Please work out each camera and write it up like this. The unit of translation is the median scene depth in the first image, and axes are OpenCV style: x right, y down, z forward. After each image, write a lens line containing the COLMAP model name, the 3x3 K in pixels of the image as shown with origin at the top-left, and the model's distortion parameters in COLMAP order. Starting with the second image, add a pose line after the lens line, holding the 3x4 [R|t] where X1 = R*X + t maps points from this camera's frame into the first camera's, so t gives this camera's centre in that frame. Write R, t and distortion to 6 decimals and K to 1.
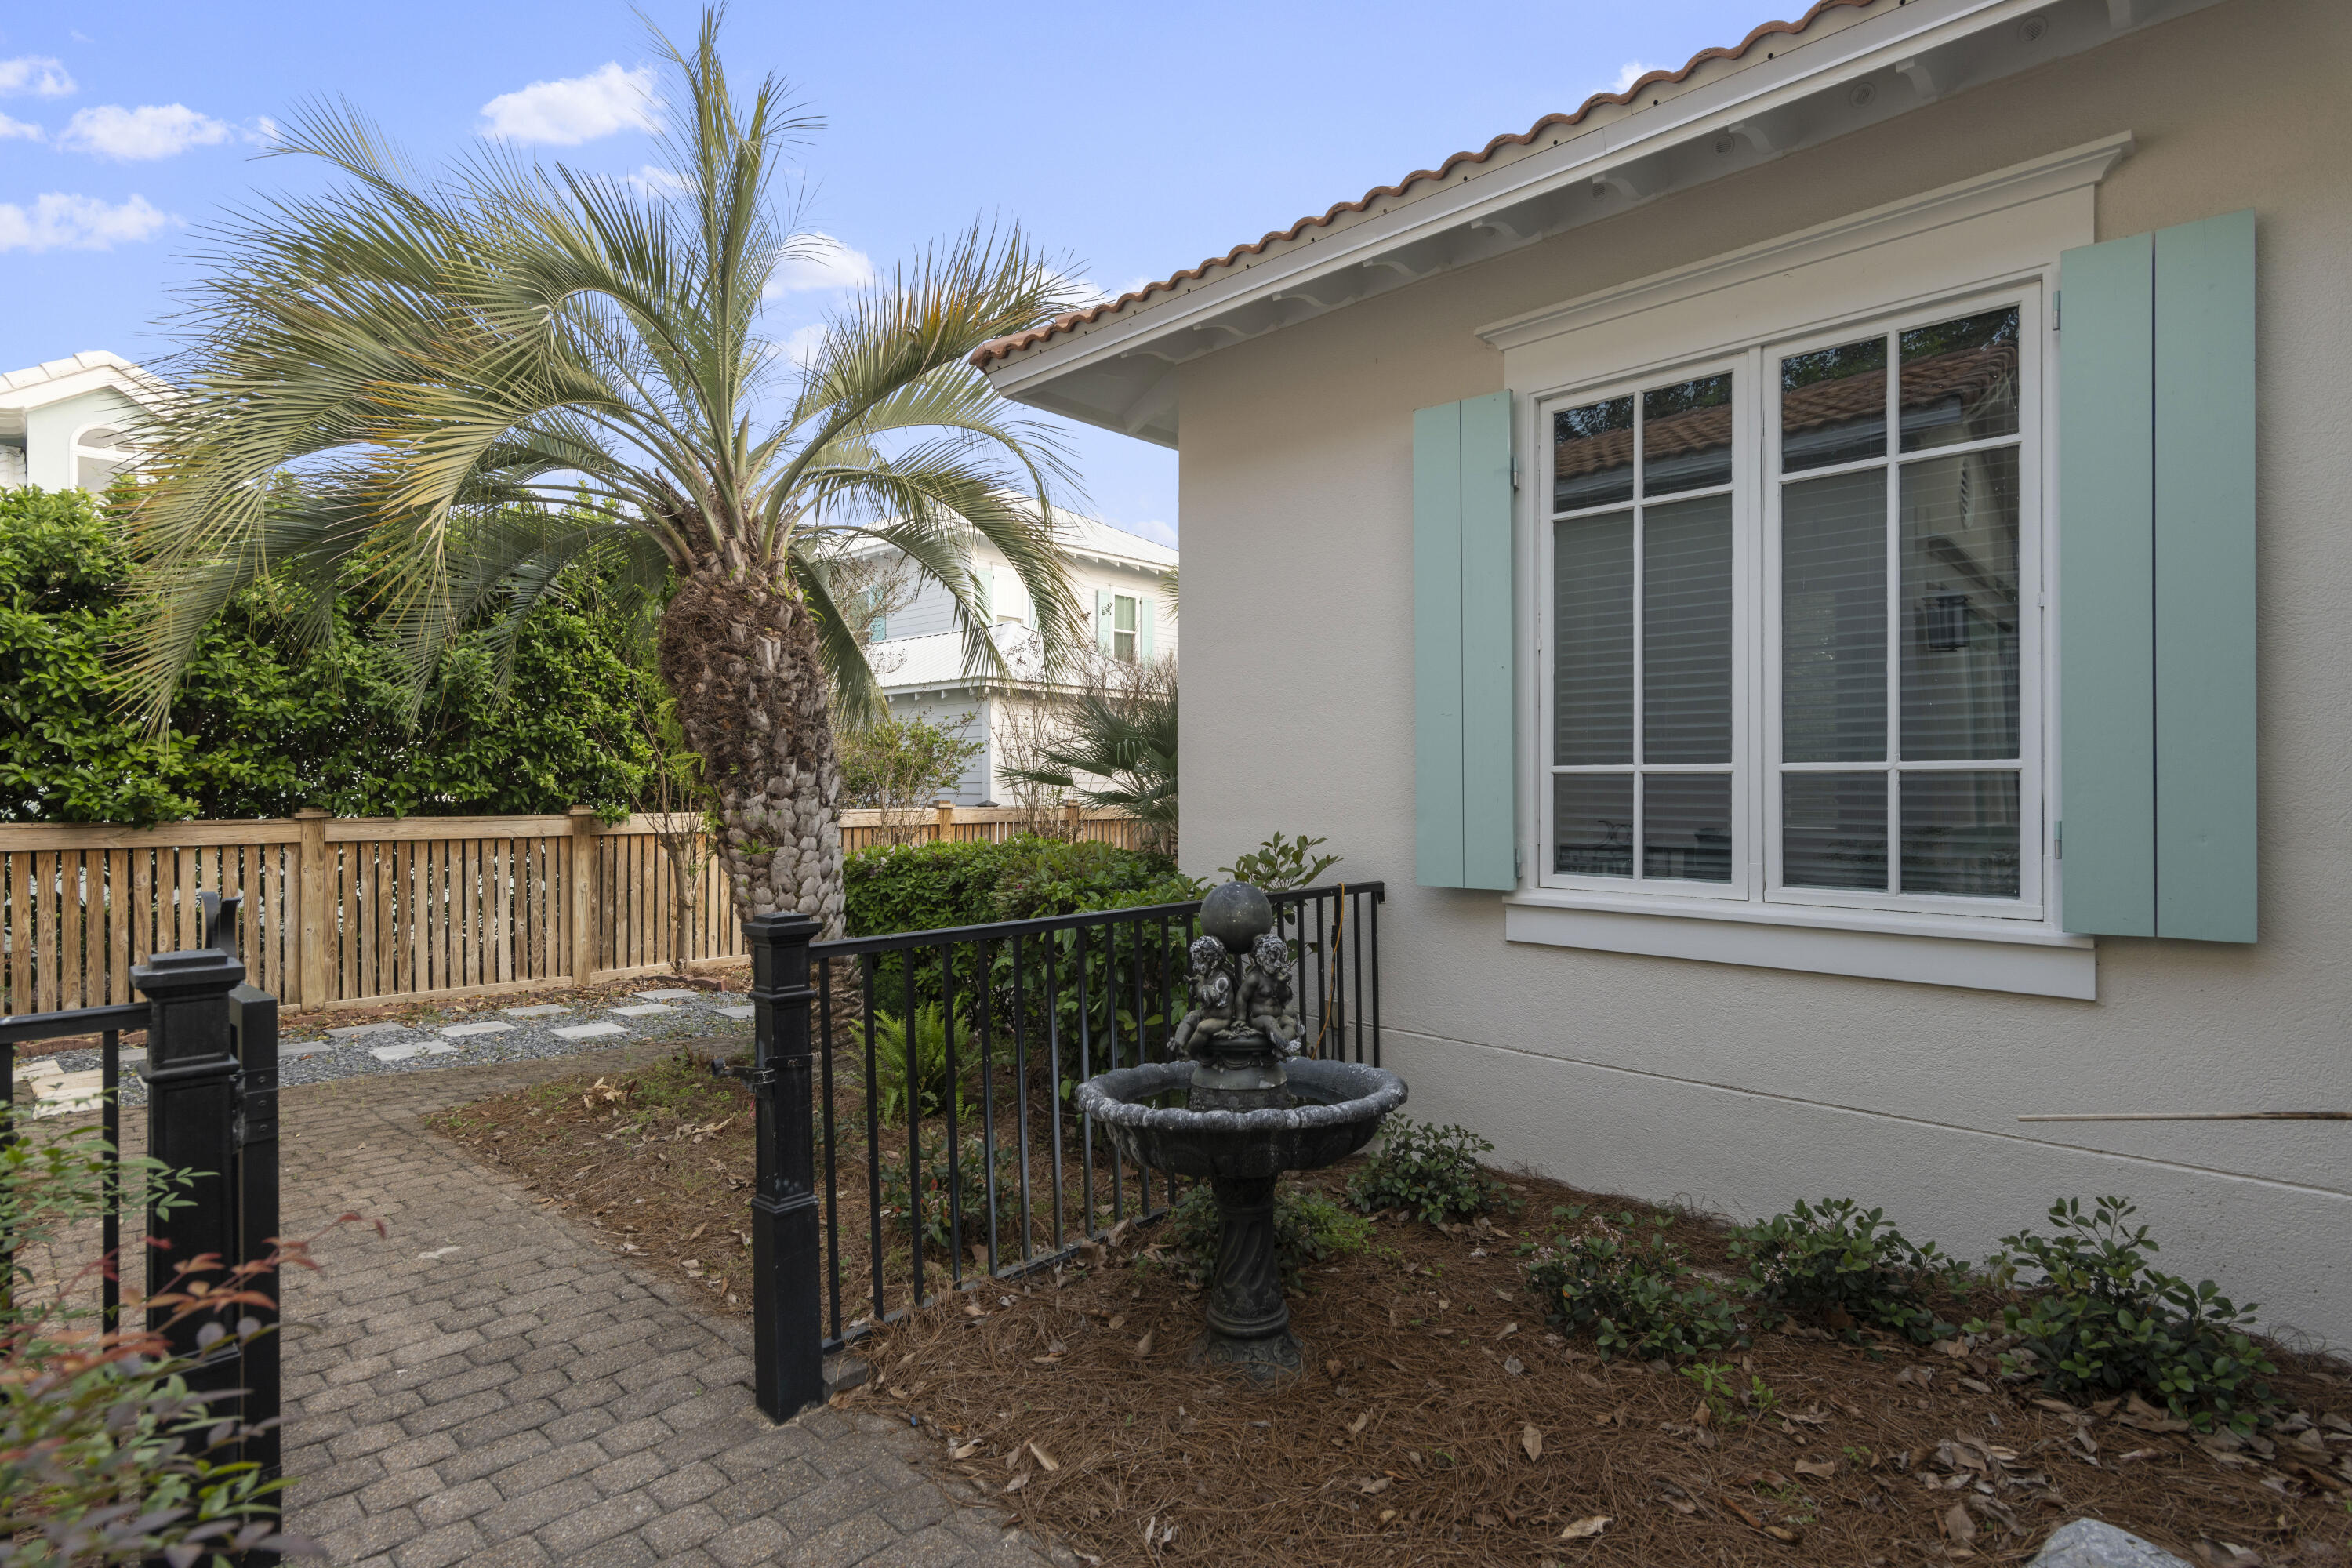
lens RADIAL K [[1140.1, 0, 1169.0], [0, 1140.1, 787.6], [0, 0, 1]] dist [-0.000364, 0.000050]
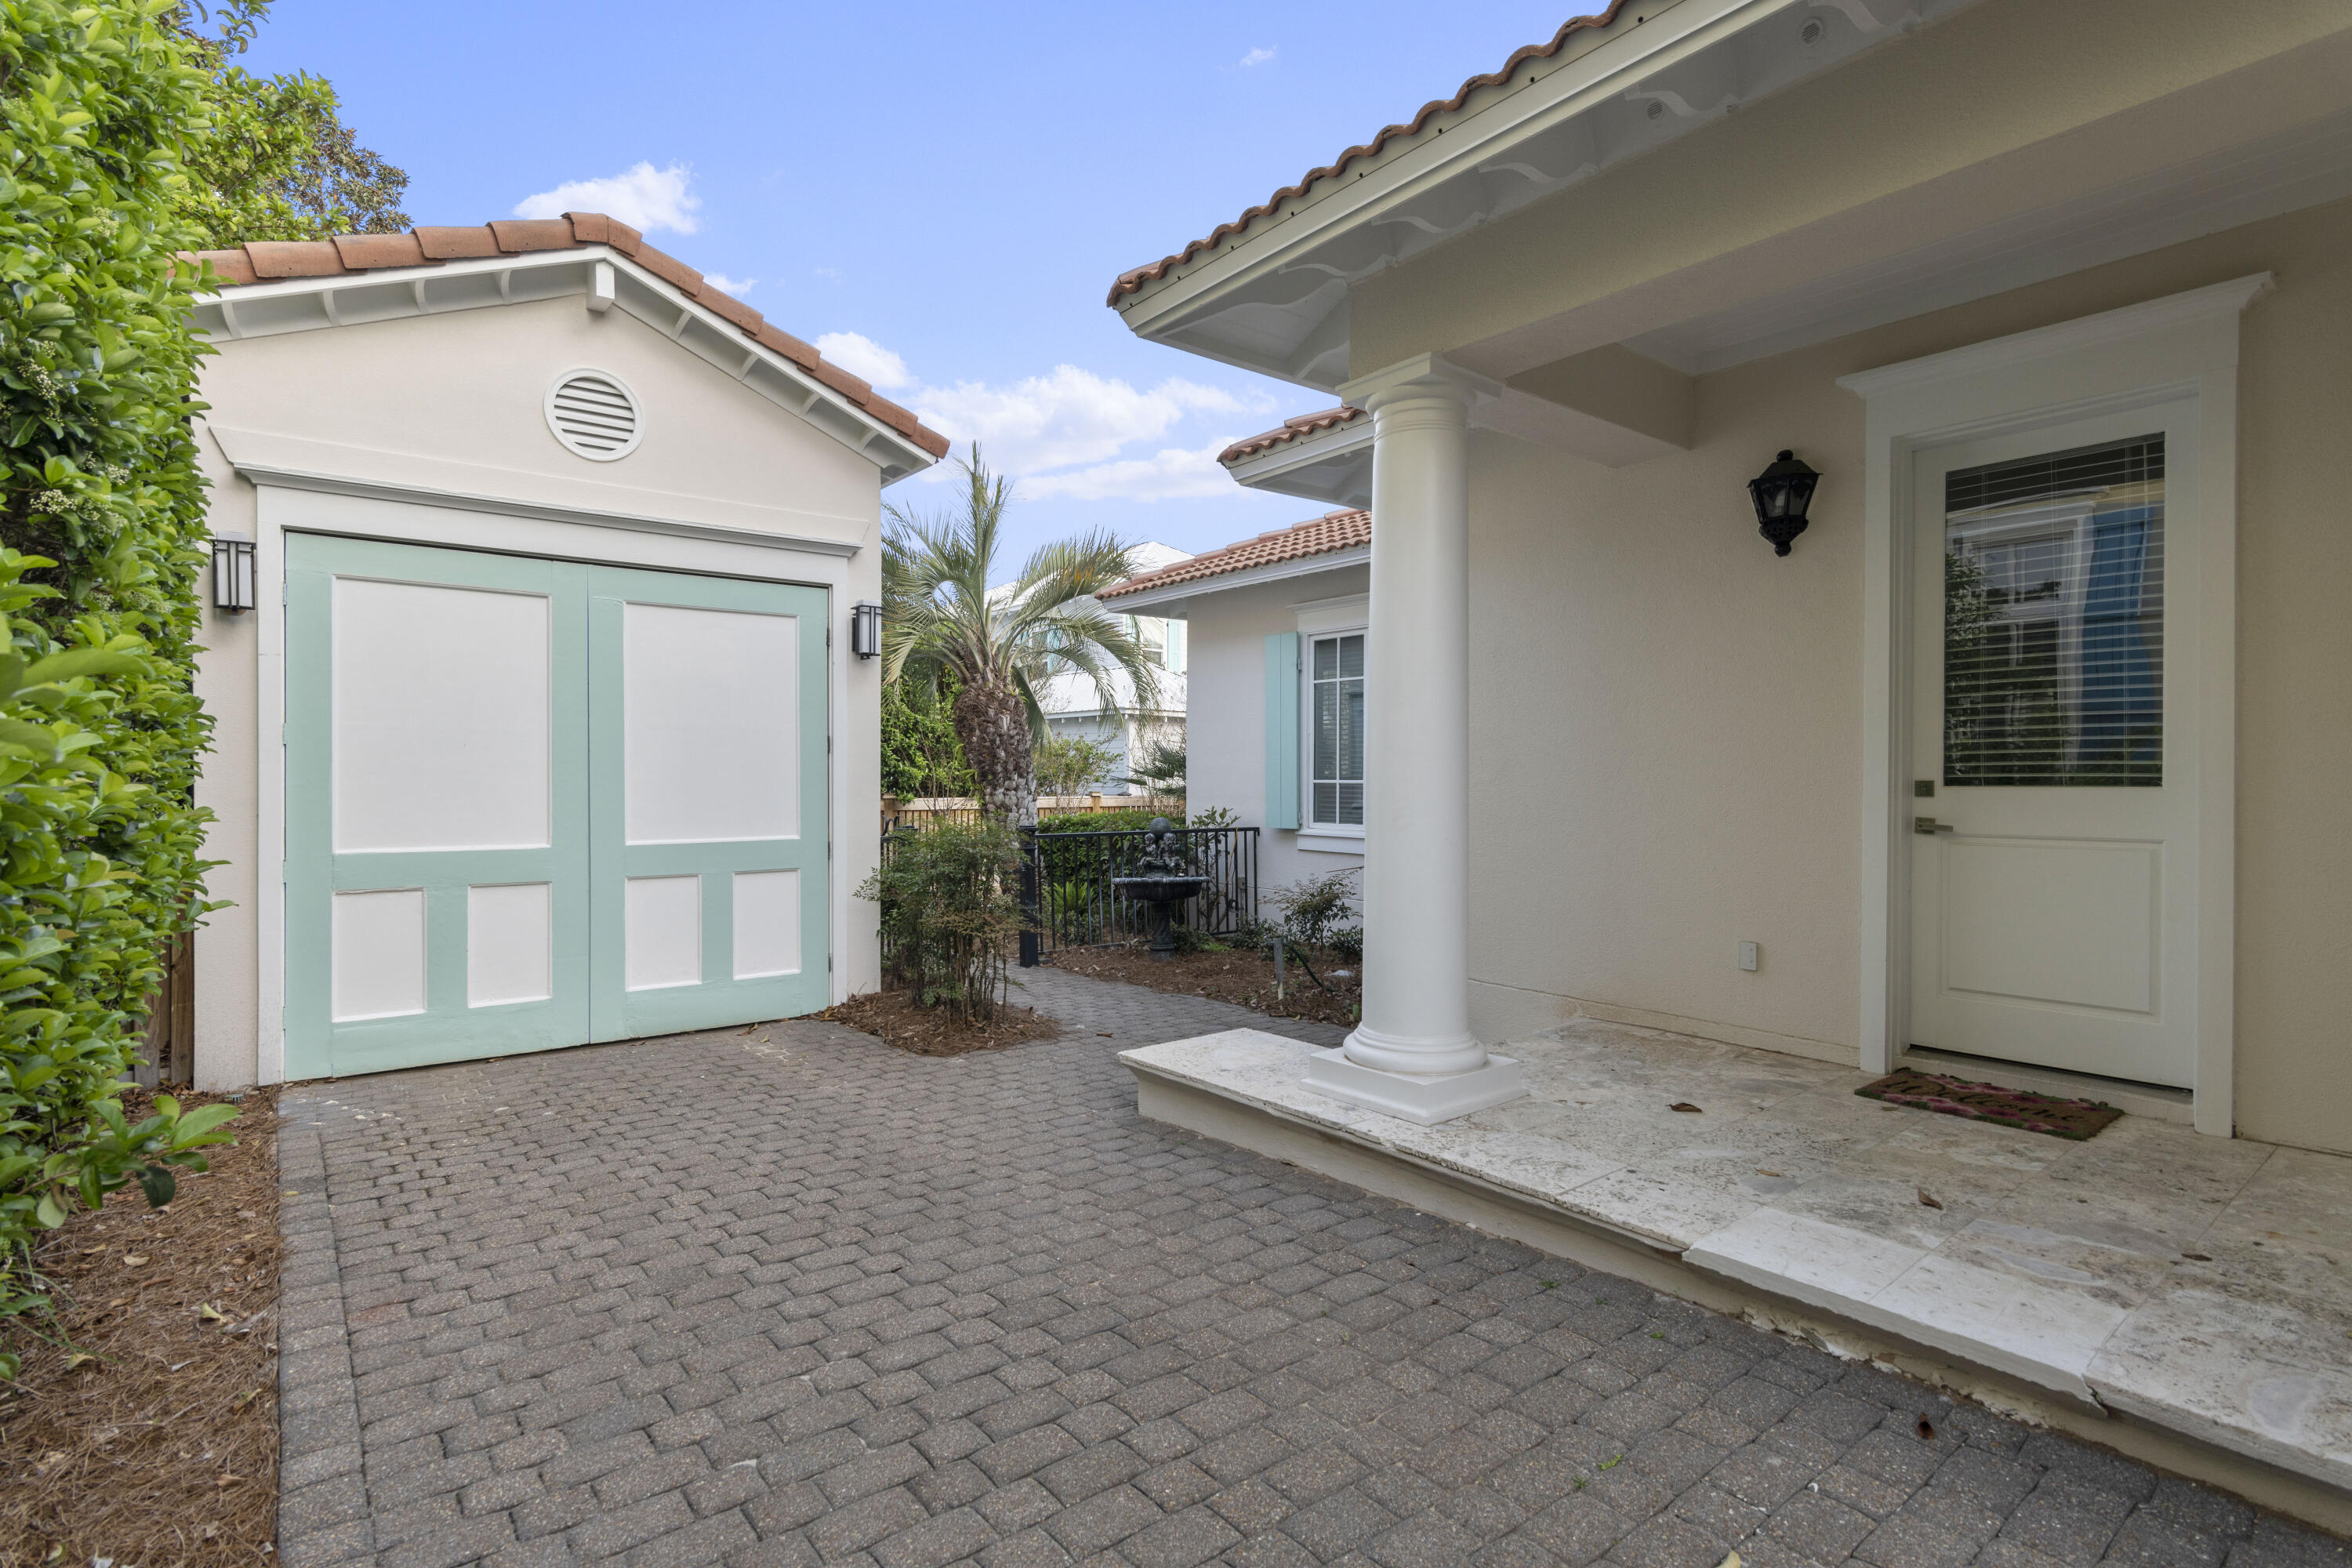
lens RADIAL K [[1140.1, 0, 1169.0], [0, 1140.1, 787.6], [0, 0, 1]] dist [-0.000364, 0.000050]
pose [[0.988908, 0.004899, -0.148445, 0.258180], [-0.003642, 0.999955, 0.008738, -0.015035], [0.148481, -0.008101, 0.988882, -1.016412]]
